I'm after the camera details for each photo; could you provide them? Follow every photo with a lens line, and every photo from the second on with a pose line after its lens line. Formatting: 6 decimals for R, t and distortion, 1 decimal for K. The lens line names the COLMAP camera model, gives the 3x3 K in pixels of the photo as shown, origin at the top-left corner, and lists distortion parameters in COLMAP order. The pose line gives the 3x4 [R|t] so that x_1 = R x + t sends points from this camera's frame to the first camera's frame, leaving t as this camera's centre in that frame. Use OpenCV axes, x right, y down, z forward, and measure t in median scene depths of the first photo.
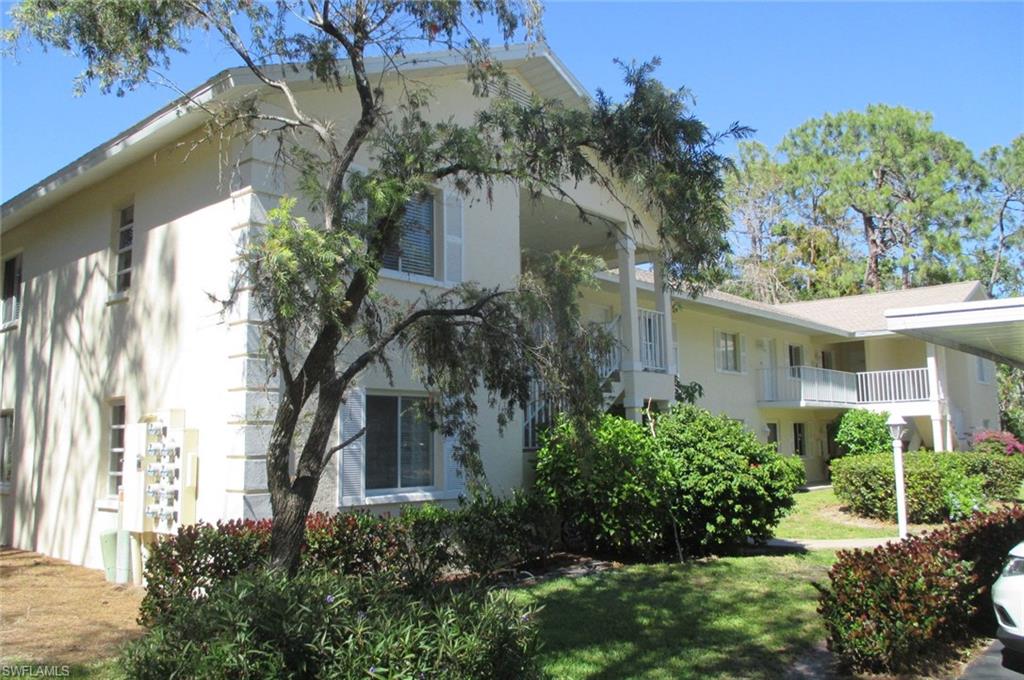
lens RADIAL K [[841.4, 0, 512.0], [0, 841.4, 340.0], [0, 0, 1]] dist [-0.013241, -0.007170]
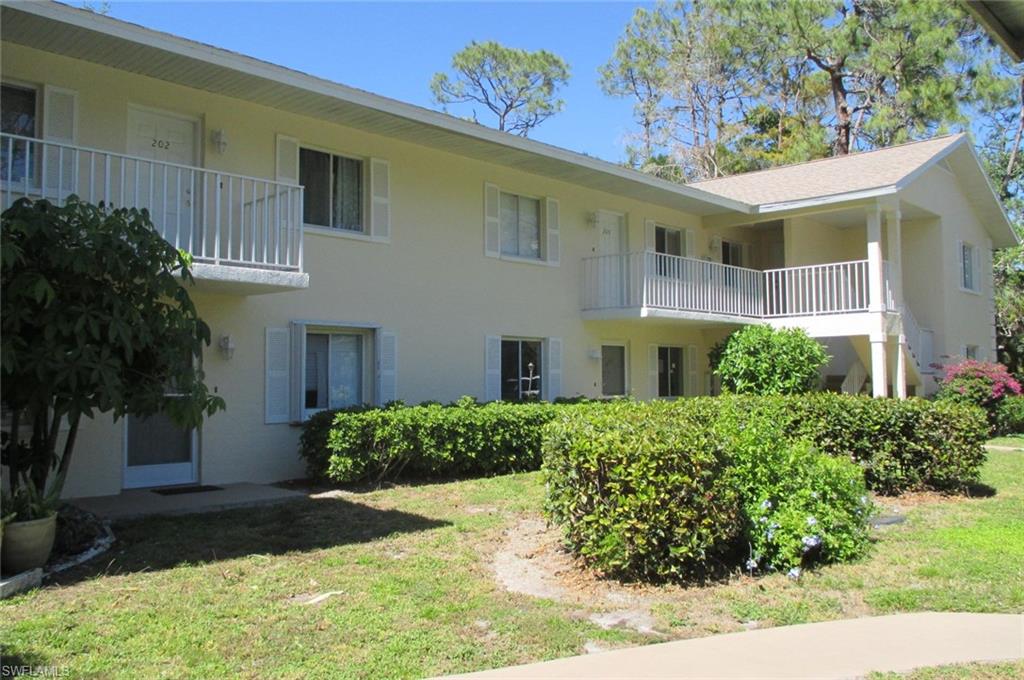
lens RADIAL K [[825.0, 0, 512.0], [0, 825.0, 340.0], [0, 0, 1]] dist [-0.007585, -0.006019]
pose [[0.999084, 0.005864, -0.042395, 0.264863], [-0.002553, 0.996970, 0.077743, 0.047474], [0.042722, -0.077563, 0.996072, 0.382170]]
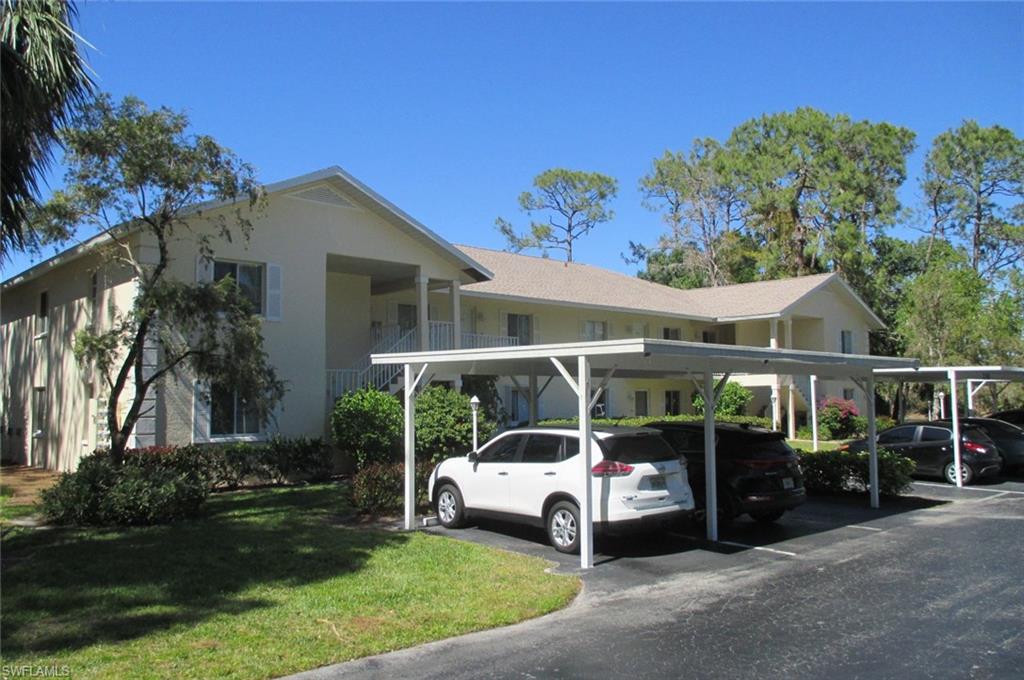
lens RADIAL K [[841.4, 0, 512.0], [0, 841.4, 340.0], [0, 0, 1]] dist [-0.013241, -0.007170]
pose [[0.995205, 0.001526, -0.097797, 0.244455], [0.003637, 0.998609, 0.052598, -0.045824], [0.097741, -0.052702, 0.993816, -0.280608]]
